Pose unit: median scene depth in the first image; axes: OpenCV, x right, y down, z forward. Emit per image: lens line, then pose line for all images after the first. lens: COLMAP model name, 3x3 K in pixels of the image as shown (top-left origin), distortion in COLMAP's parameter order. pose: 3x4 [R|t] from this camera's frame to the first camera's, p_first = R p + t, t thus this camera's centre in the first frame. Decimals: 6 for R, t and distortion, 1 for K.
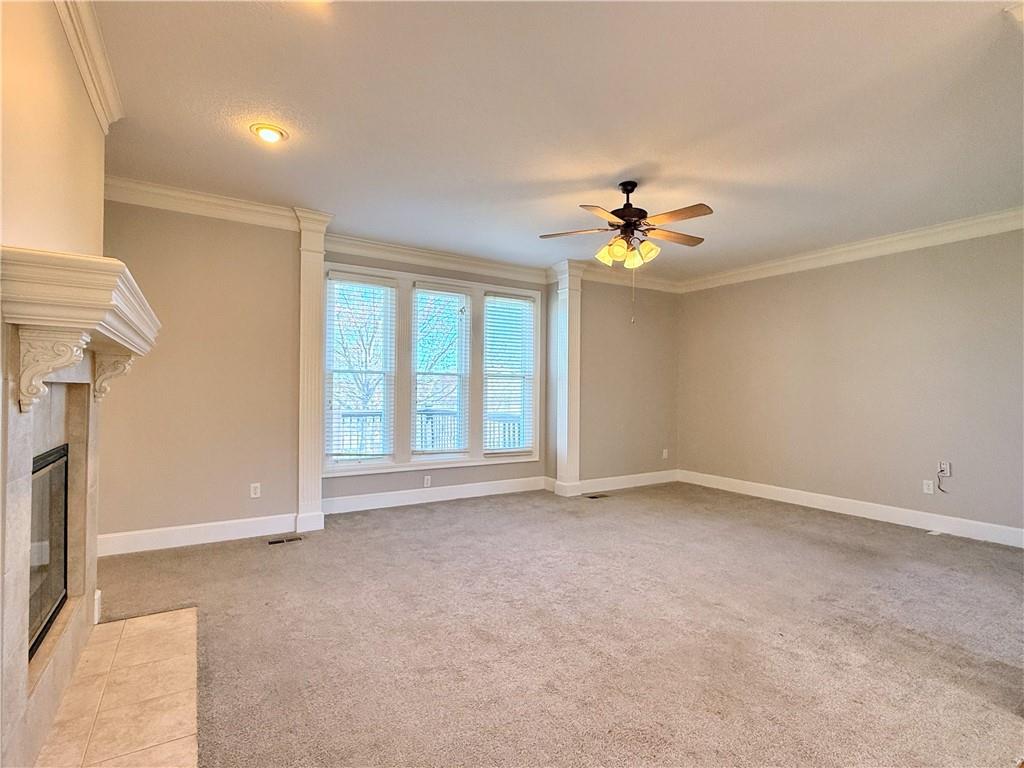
lens RADIAL K [[500.7, 0, 516.3], [0, 500.7, 382.4], [0, 0, 1]] dist [0.001553, -0.000175]
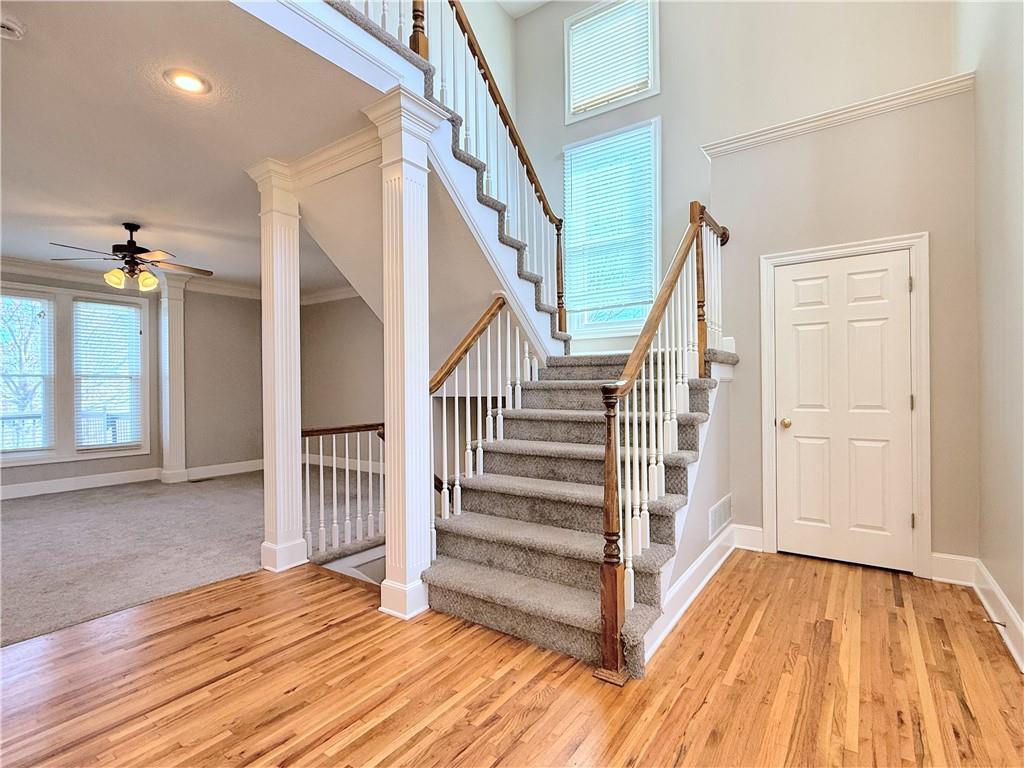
lens RADIAL K [[500.7, 0, 509.5], [0, 500.7, 384.8], [0, 0, 1]] dist [0.001553, -0.000175]
pose [[0.925732, -0.015461, 0.377864, 0.386048], [0.012307, 0.999866, 0.010762, 0.004153], [-0.377980, -0.005312, 0.925799, -0.330818]]
